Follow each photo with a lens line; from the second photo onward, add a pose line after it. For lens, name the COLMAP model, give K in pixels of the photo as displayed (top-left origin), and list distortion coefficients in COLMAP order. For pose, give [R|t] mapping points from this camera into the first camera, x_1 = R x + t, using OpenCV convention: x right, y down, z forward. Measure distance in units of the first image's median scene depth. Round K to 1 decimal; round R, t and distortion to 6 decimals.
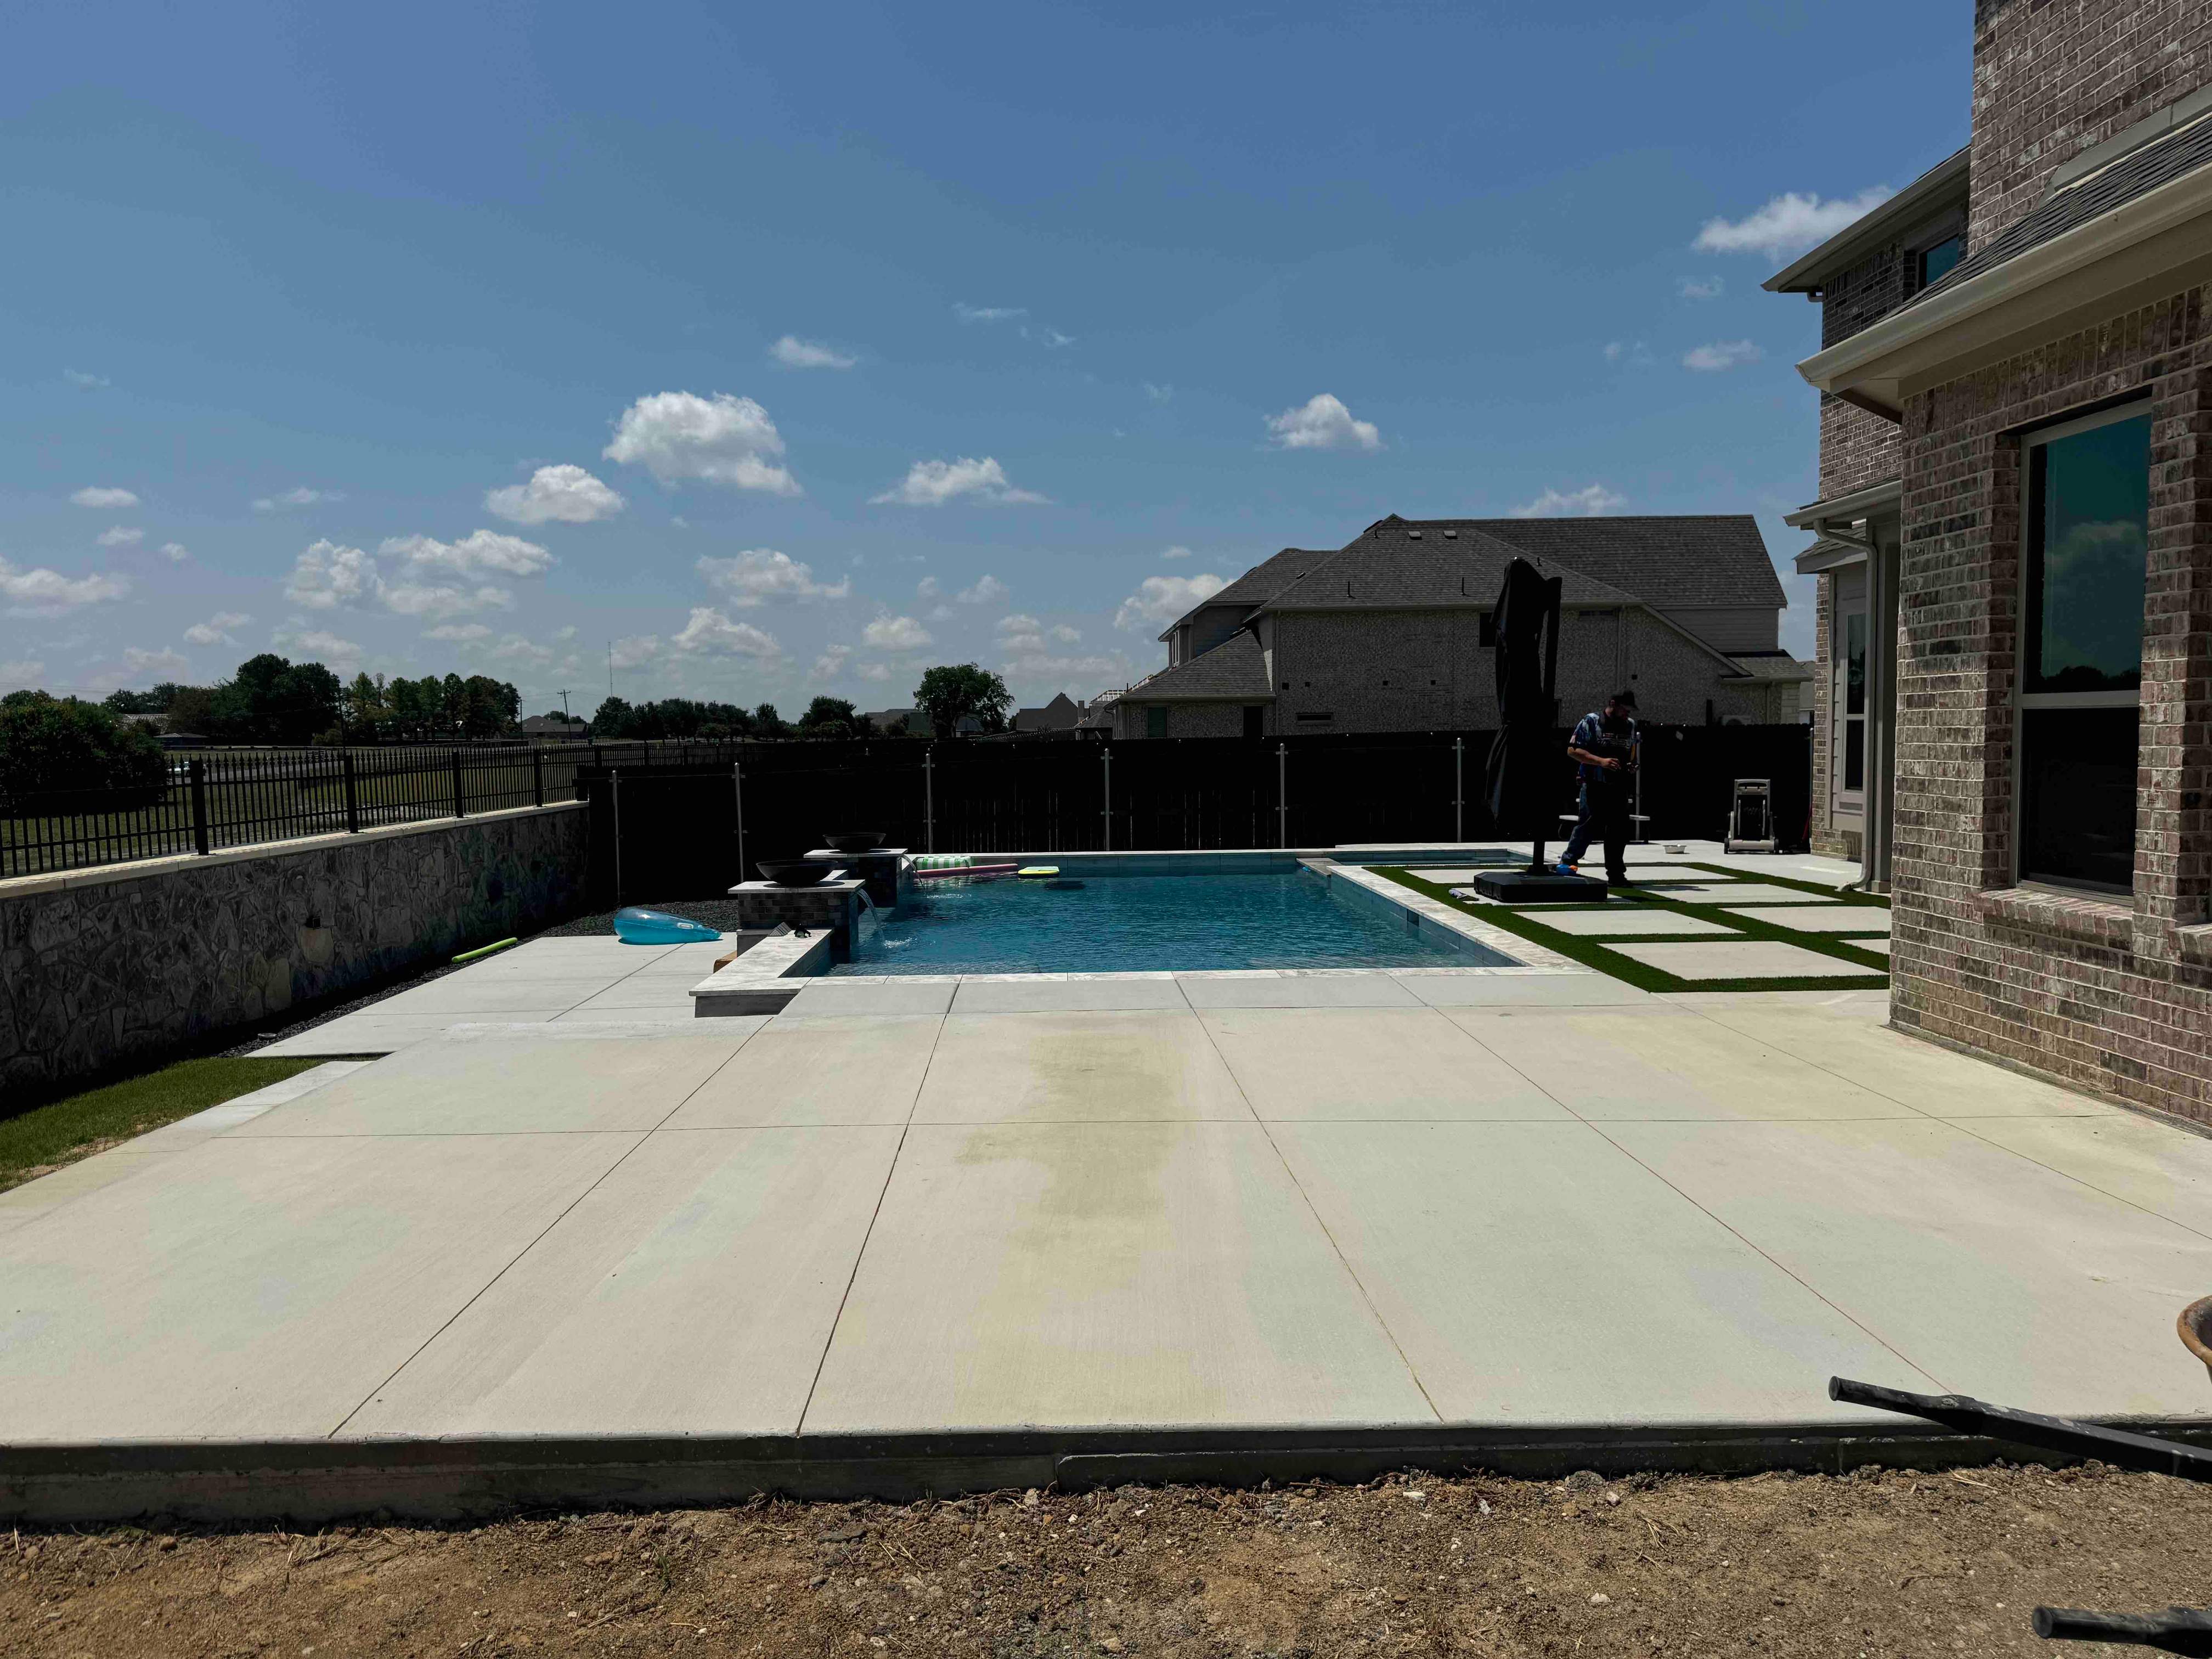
lens RADIAL K [[1566.2, 0, 1104.5], [0, 1566.2, 837.8], [0, 0, 1]] dist [0.021290, -0.015674]
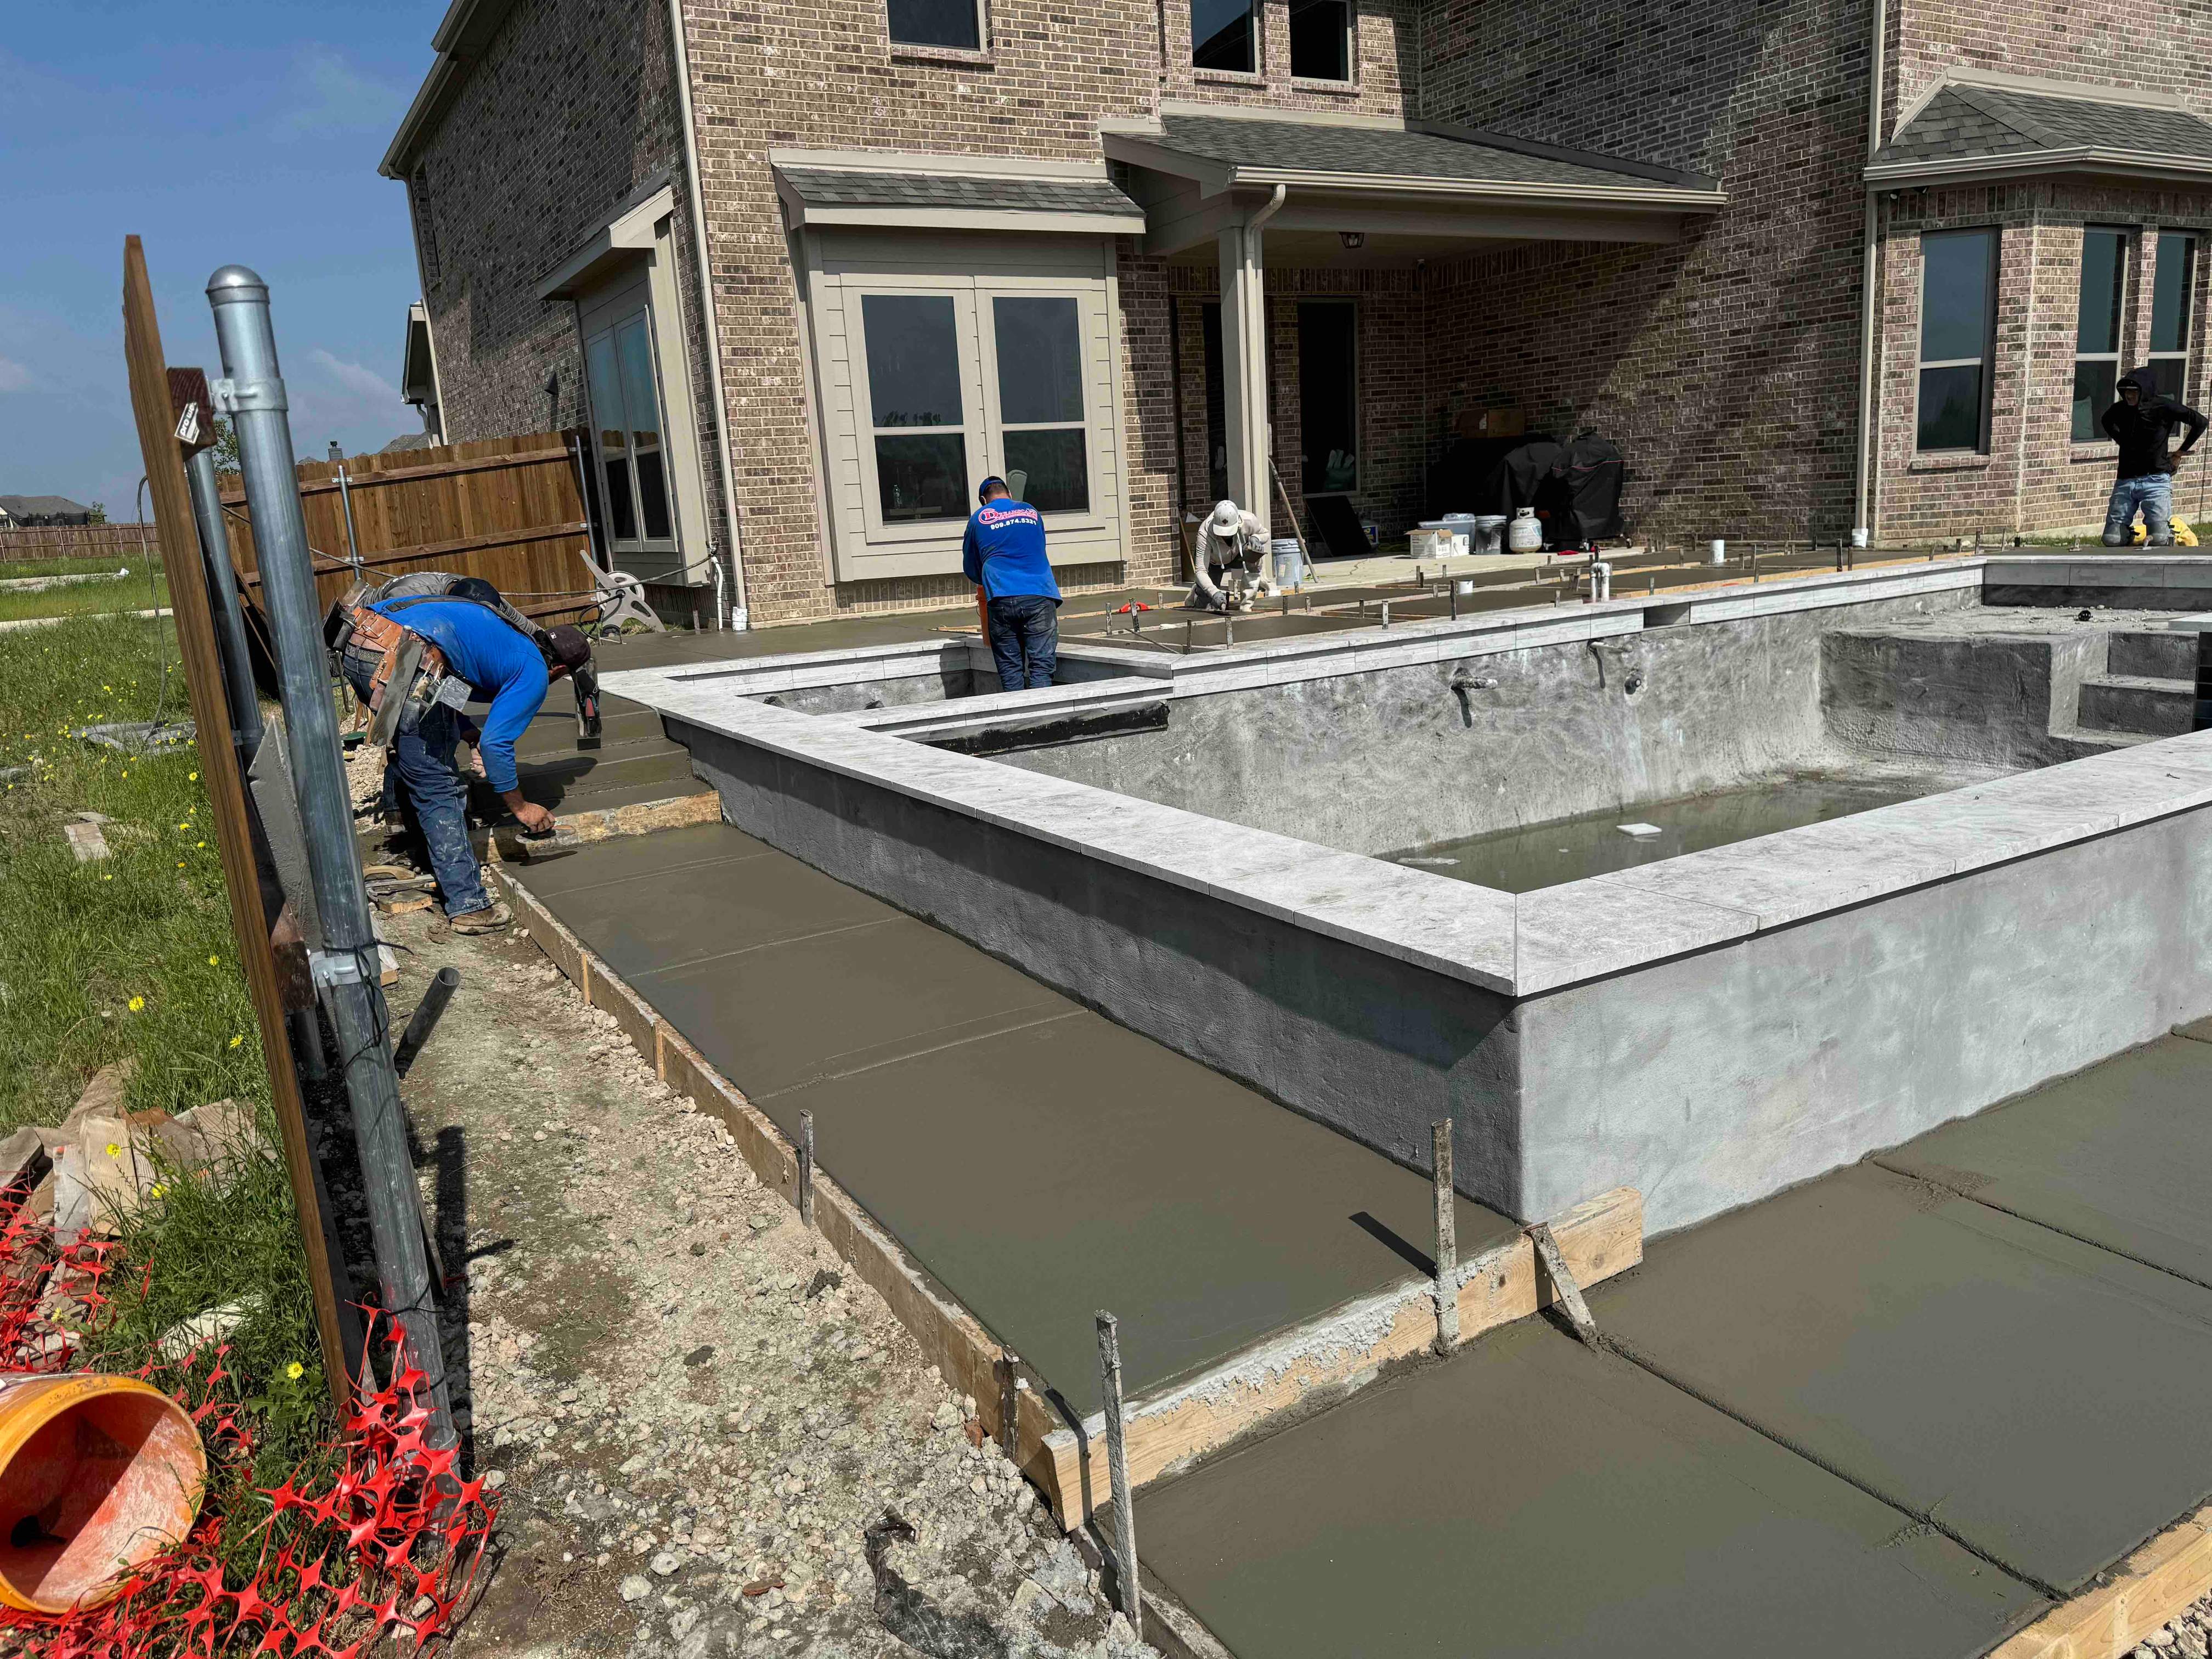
lens RADIAL K [[1566.2, 0, 1105.9], [0, 1566.2, 822.6], [0, 0, 1]] dist [0.021290, -0.015674]
pose [[-0.472094, -0.150039, 0.868686, -0.109794], [0.117016, 0.966024, 0.230445, -0.018115], [-0.873748, 0.210442, -0.438497, 0.473498]]
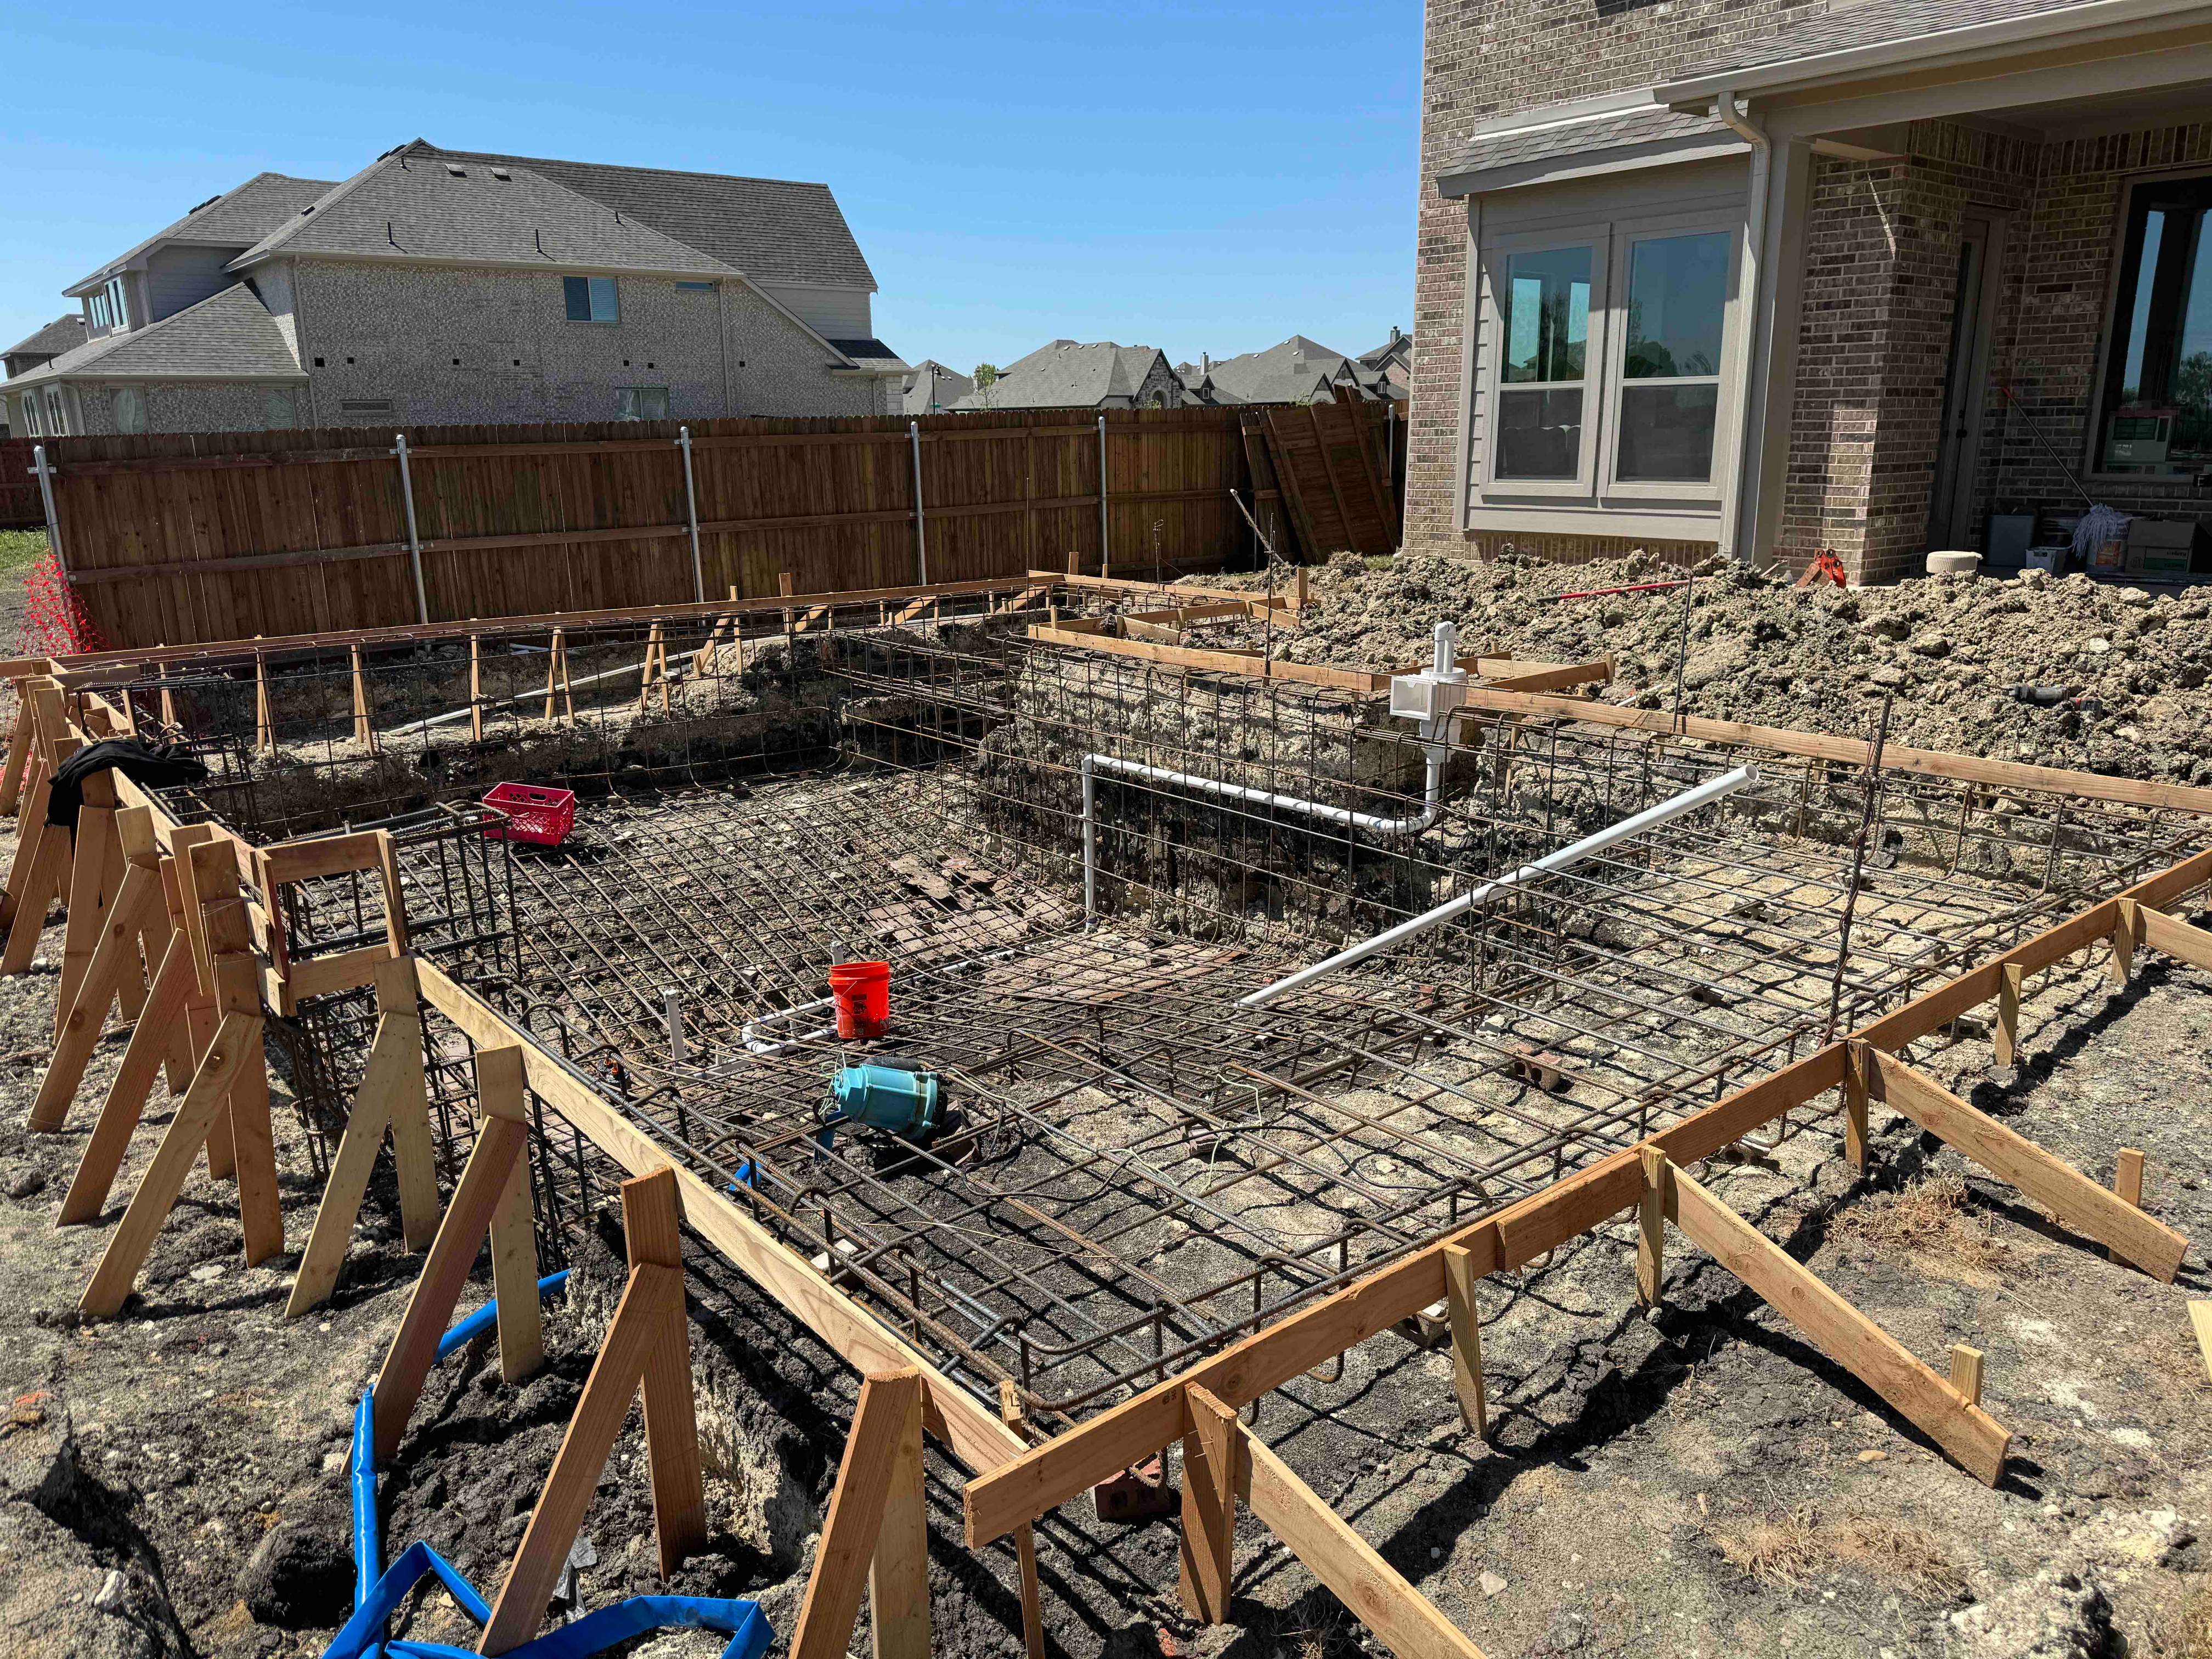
lens RADIAL K [[1566.2, 0, 1109.2], [0, 1566.2, 835.7], [0, 0, 1]] dist [0.021290, -0.015674]
pose [[0.783403, -0.155480, 0.601752, -0.077793], [0.045837, 0.980020, 0.193543, -0.002816], [-0.619821, -0.124040, 0.774878, 0.149272]]
